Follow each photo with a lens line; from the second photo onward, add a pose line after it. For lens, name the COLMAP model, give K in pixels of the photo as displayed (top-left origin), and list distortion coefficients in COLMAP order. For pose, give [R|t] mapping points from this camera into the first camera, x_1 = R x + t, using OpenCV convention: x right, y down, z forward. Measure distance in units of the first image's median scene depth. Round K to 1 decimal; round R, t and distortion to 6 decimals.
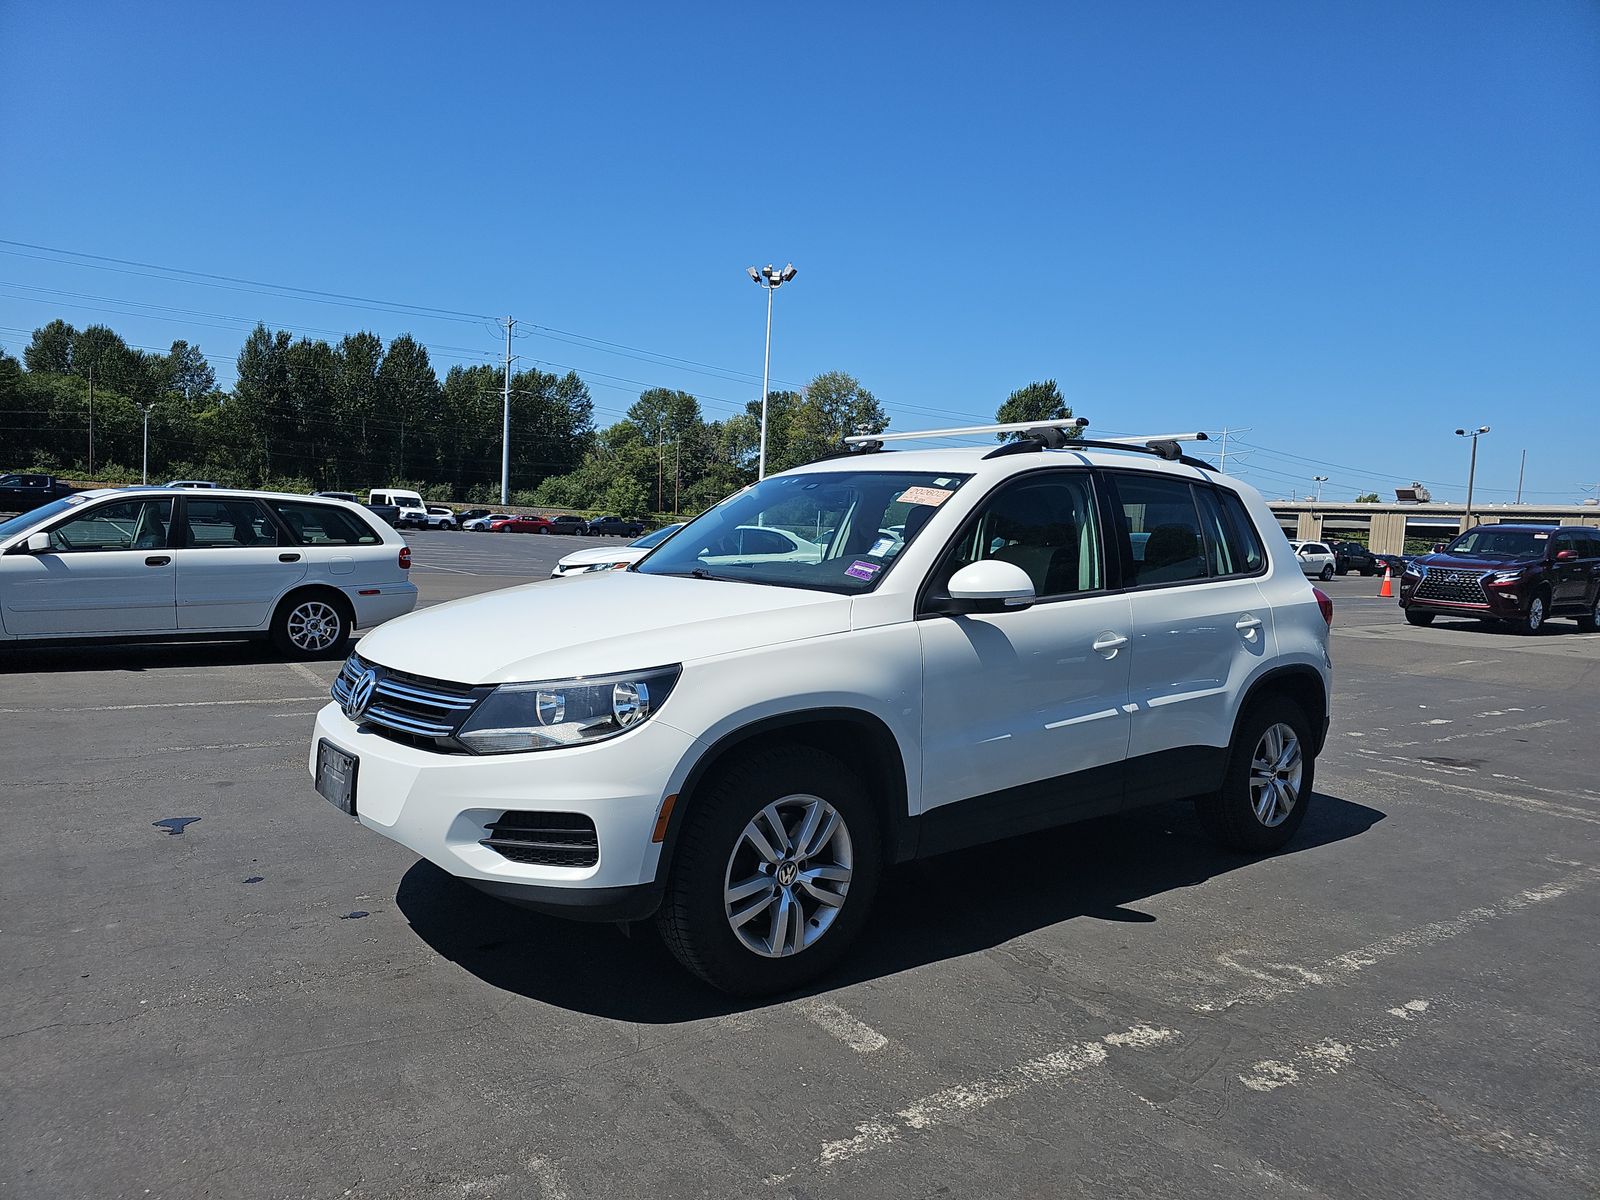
lens RADIAL K [[1100.9, 0, 813.2], [0, 1100.9, 593.9], [0, 0, 1]] dist [0.055944, -0.020057]
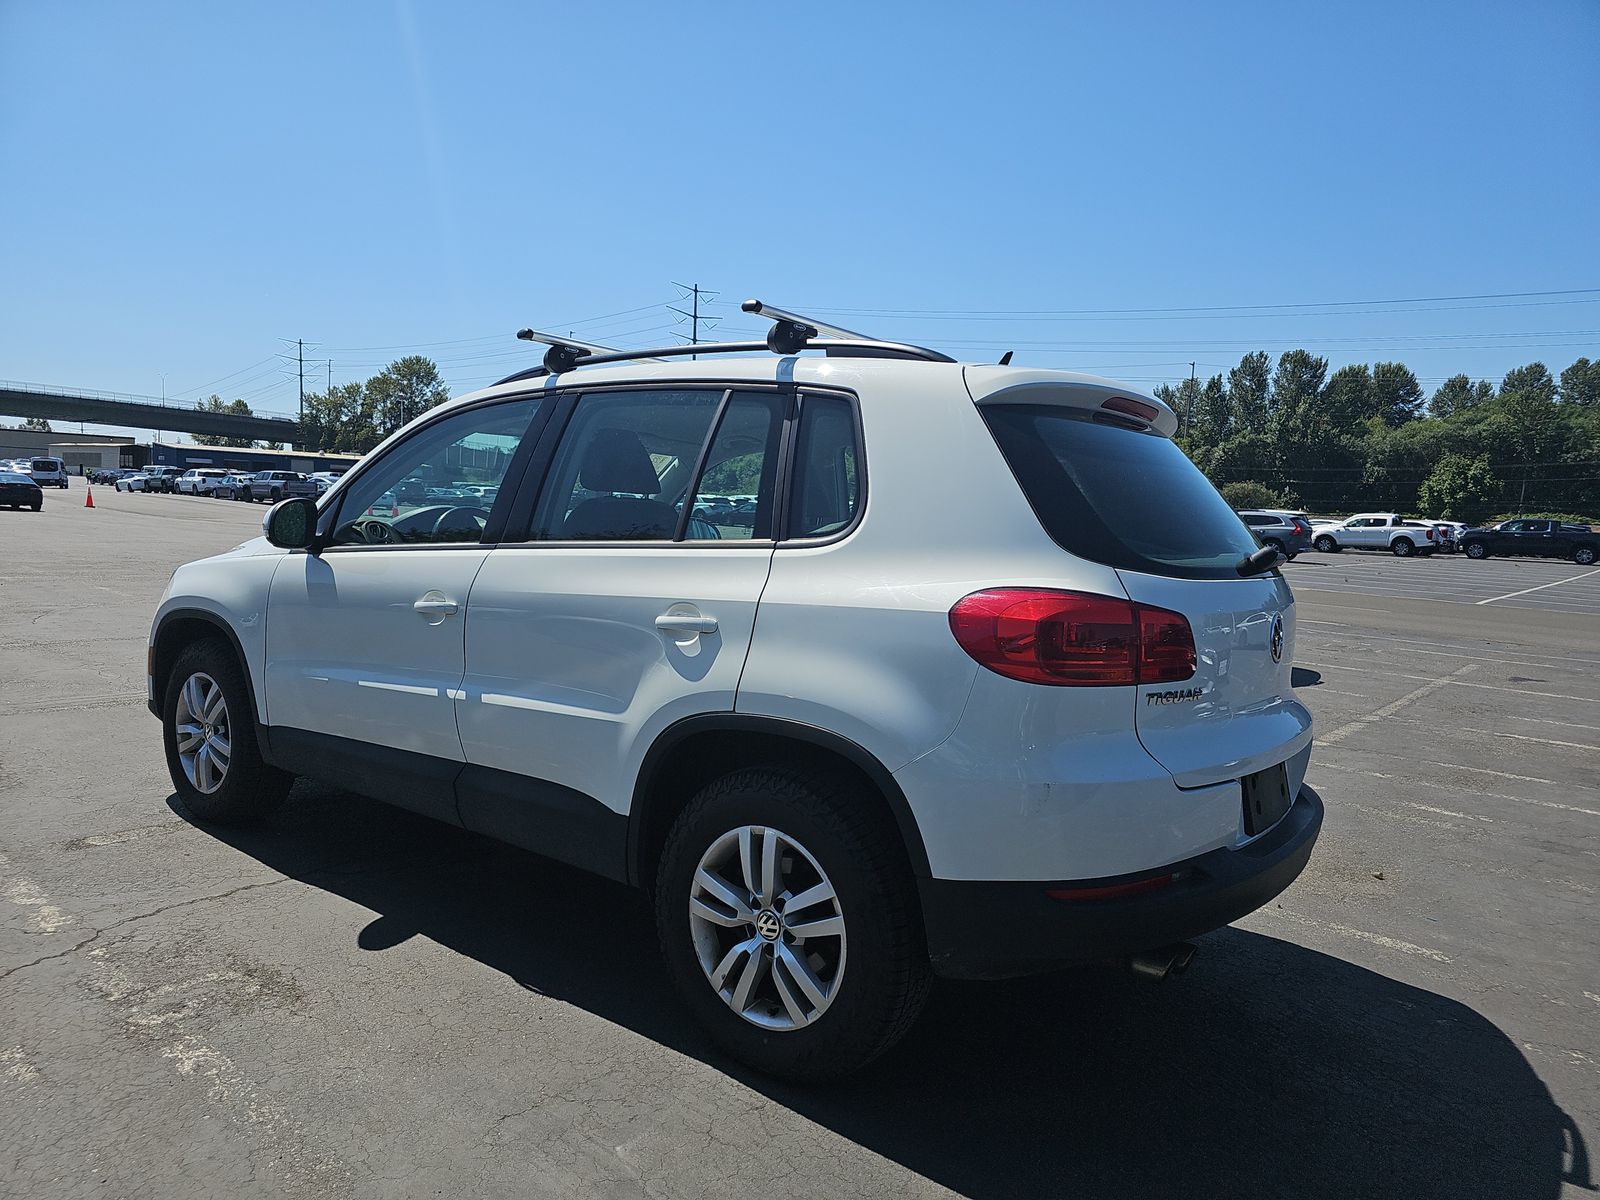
lens RADIAL K [[1100.9, 0, 795.1], [0, 1100.9, 601.3], [0, 0, 1]] dist [0.055944, -0.020057]
pose [[0.209217, 0.049229, -0.976629, 0.945886], [-0.094509, 0.995075, 0.029913, -0.005603], [0.973292, 0.086041, 0.212839, 0.924869]]
